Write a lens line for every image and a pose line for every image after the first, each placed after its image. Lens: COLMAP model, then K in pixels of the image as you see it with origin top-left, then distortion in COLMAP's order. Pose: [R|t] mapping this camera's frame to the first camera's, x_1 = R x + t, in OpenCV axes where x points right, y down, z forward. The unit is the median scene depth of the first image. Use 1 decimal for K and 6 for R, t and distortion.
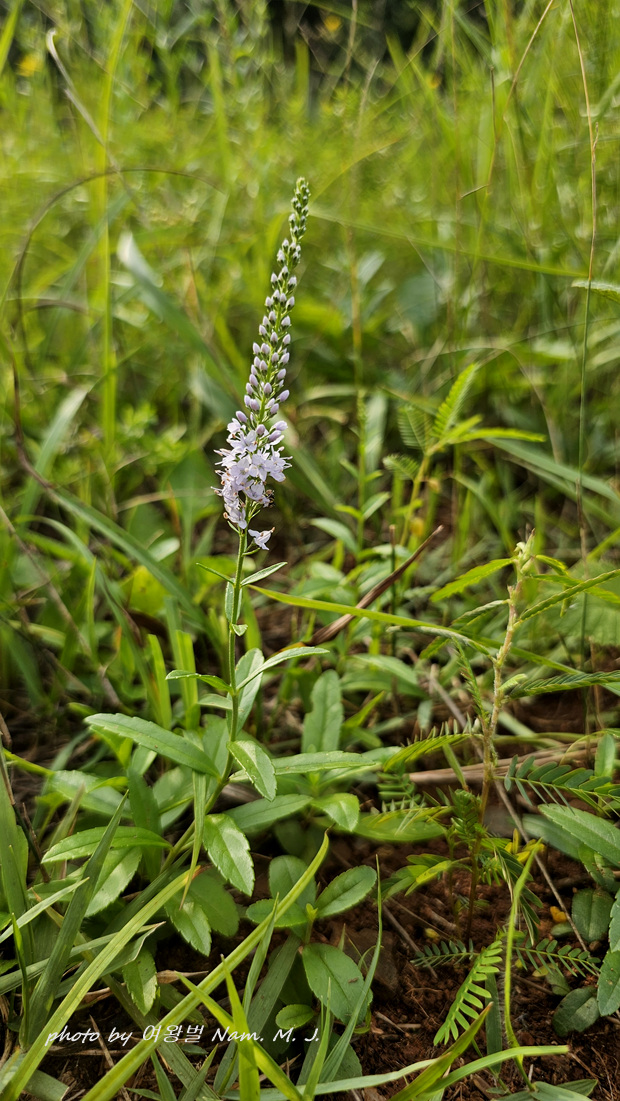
lens RADIAL K [[787.3, 0, 310.0], [0, 787.3, 550.5], [0, 0, 1]] dist [0.011710, 0.002153]
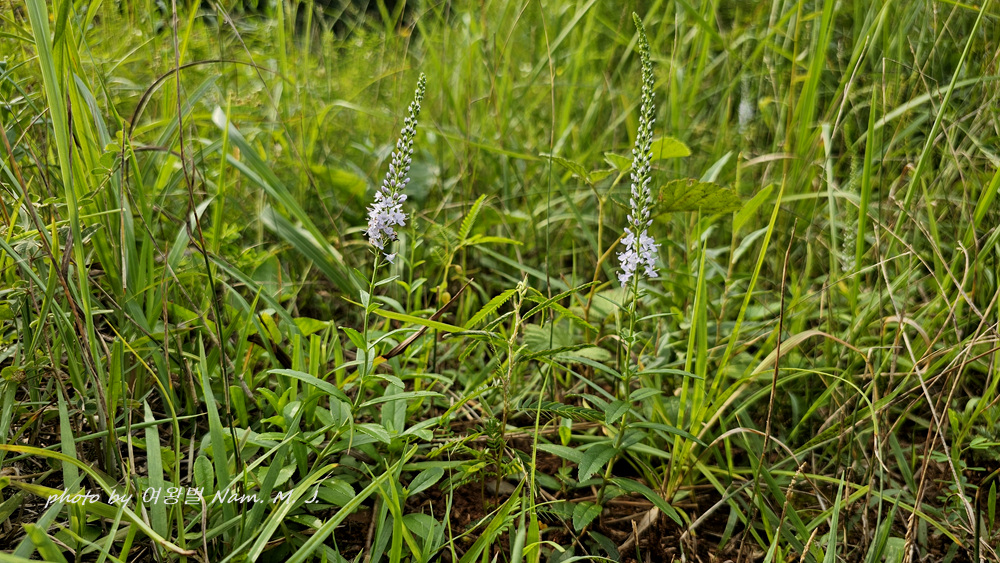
lens RADIAL K [[715.1, 0, 500.0], [0, 715.1, 281.5], [0, 0, 1]] dist [0.011710, 0.002153]
pose [[0.950948, 0.048137, 0.305582, -0.322556], [0.015537, 0.979140, -0.202590, 0.377083], [-0.308960, 0.197400, 0.930364, -0.585876]]
